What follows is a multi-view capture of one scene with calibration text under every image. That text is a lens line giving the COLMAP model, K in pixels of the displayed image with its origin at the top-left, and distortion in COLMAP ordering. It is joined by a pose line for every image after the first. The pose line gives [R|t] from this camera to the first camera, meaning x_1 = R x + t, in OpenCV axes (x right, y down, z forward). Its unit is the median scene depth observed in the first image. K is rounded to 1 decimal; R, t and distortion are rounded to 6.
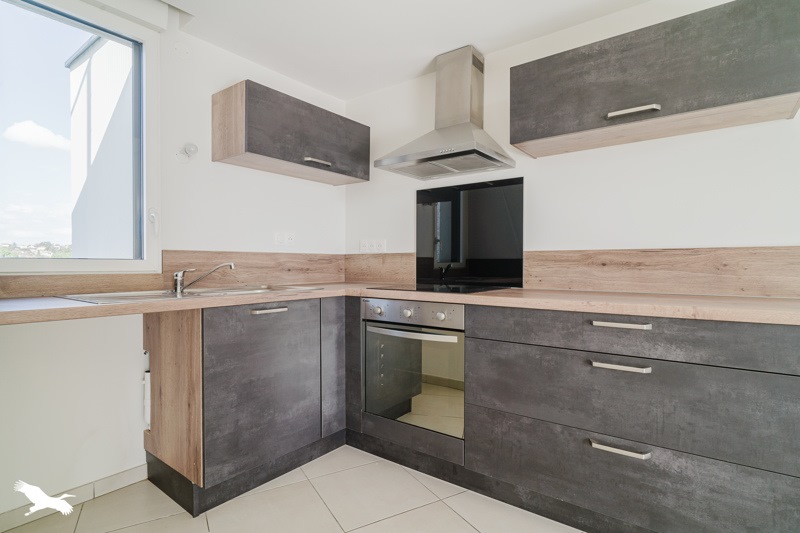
lens RADIAL K [[410.9, 0, 402.2], [0, 410.9, 266.2], [0, 0, 1]] dist [-0.001664, -0.000200]
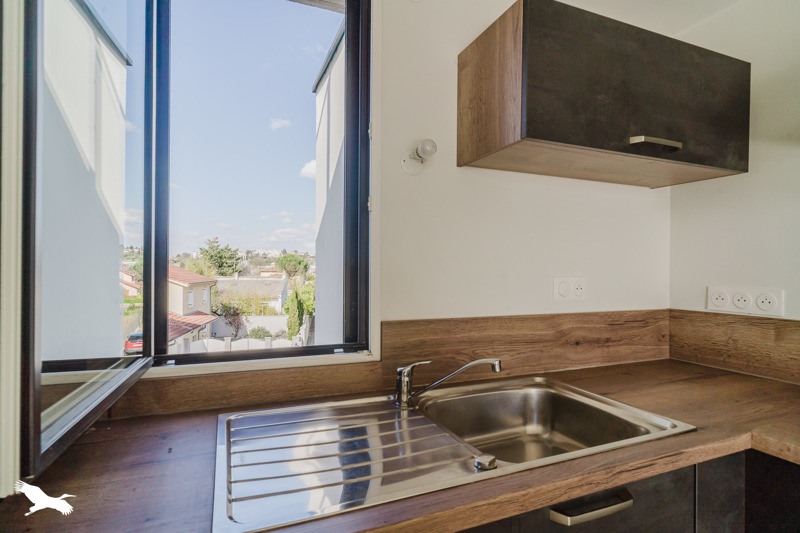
lens RADIAL K [[410.9, 0, 402.2], [0, 410.9, 266.2], [0, 0, 1]] dist [-0.001664, -0.000200]
pose [[0.863259, 0.006133, -0.504723, -0.205285], [-0.011113, 0.999915, -0.006858, -0.094318], [0.504638, 0.011529, 0.863254, 0.398462]]
